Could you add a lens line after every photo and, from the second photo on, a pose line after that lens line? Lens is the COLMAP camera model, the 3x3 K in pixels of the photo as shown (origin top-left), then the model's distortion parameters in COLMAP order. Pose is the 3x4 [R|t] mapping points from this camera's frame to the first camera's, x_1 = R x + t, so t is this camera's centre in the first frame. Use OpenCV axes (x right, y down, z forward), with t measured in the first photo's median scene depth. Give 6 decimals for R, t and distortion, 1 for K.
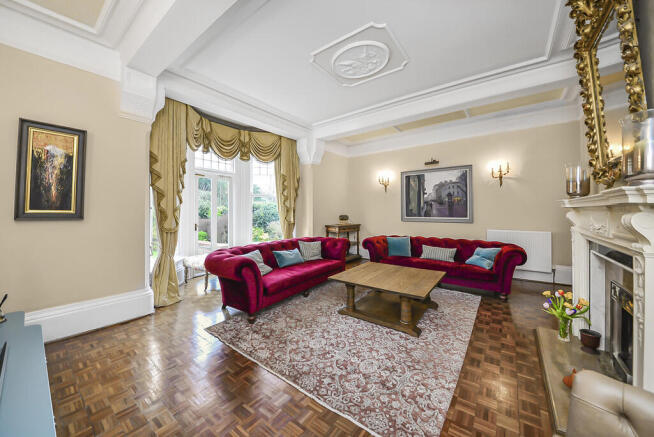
lens RADIAL K [[236.7, 0, 327.1], [0, 236.7, 214.3], [0, 0, 1]] dist [0.011350, -0.000048]
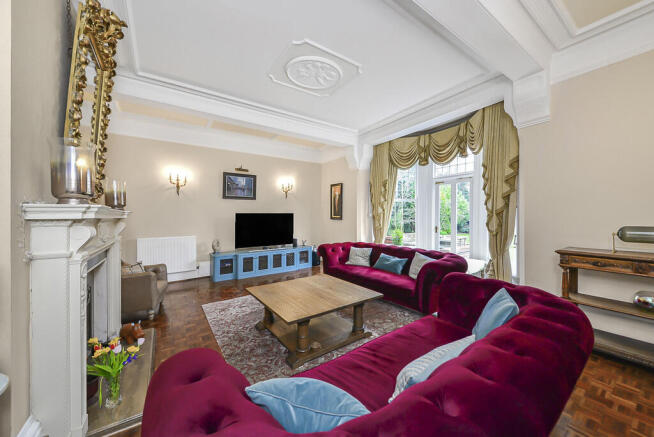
lens RADIAL K [[236.7, 0, 327.1], [0, 236.7, 214.3], [0, 0, 1]] dist [0.011350, -0.000048]
pose [[-0.307728, -0.005750, -0.951457, 0.861473], [-0.001021, 0.999983, -0.005712, -0.011562], [0.951474, -0.000786, -0.307729, 1.062065]]
